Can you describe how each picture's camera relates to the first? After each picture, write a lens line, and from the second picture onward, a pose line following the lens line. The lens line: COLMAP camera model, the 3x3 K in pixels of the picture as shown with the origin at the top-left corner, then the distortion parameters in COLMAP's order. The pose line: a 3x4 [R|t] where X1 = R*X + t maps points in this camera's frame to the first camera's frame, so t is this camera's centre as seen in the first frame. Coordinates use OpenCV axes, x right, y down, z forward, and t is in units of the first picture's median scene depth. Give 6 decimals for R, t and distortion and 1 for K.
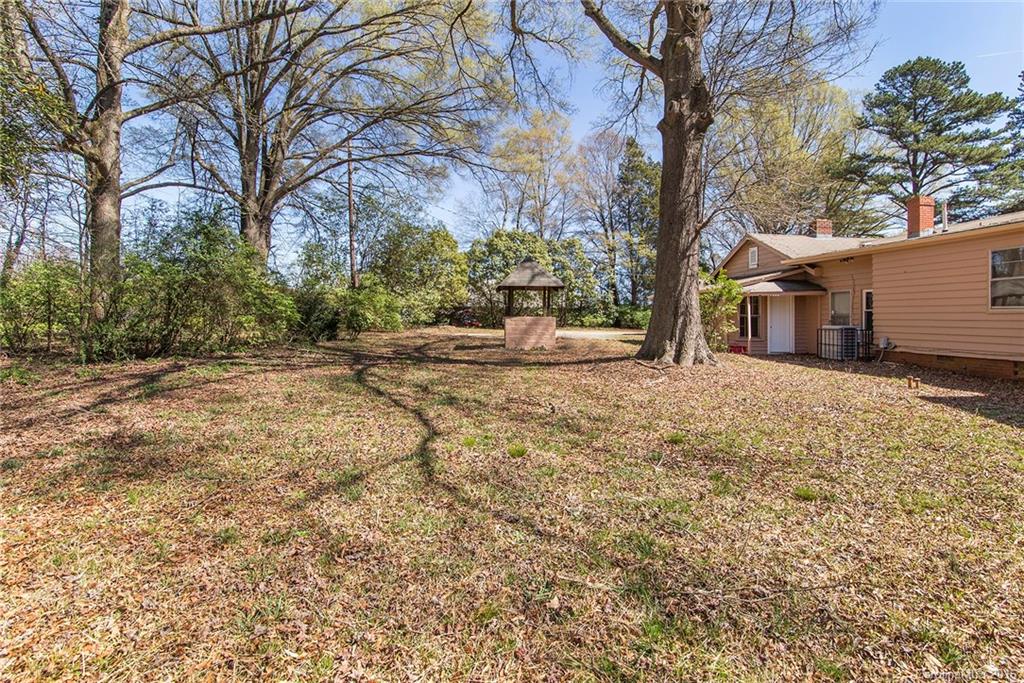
lens RADIAL K [[505.6, 0, 510.3], [0, 505.6, 325.3], [0, 0, 1]] dist [0.000323, 0.000149]
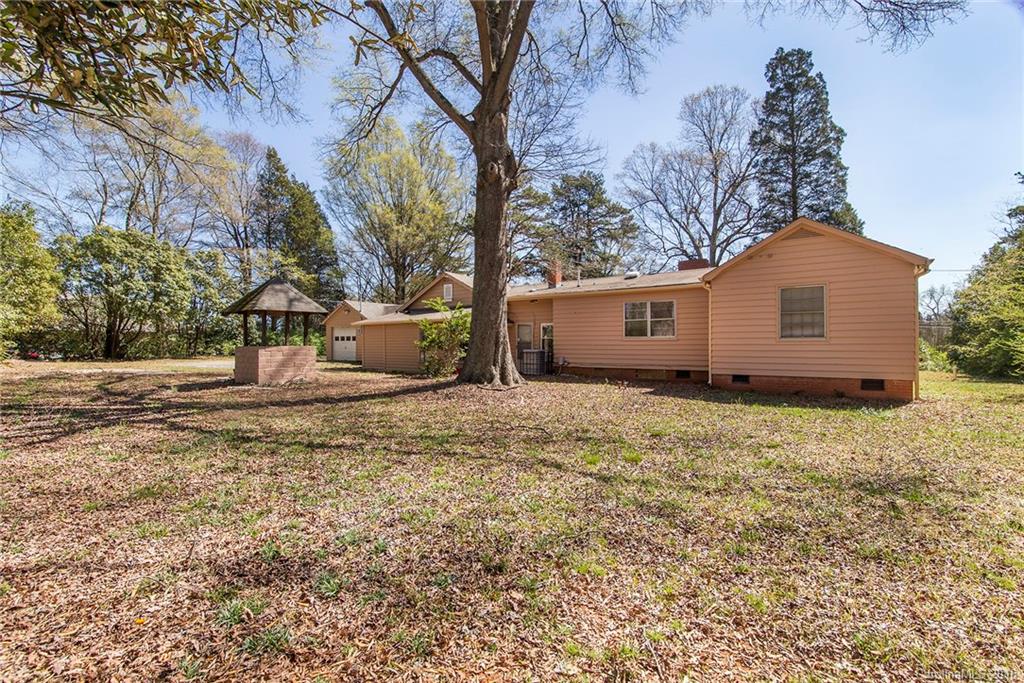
lens RADIAL K [[512.4, 0, 512.0], [0, 512.4, 341.5], [0, 0, 1]] dist [-0.000987, -0.000109]
pose [[0.648707, -0.008215, 0.760994, -0.451088], [0.019044, 0.999804, -0.005440, -0.015390], [-0.760800, 0.018021, 0.648736, 0.157607]]
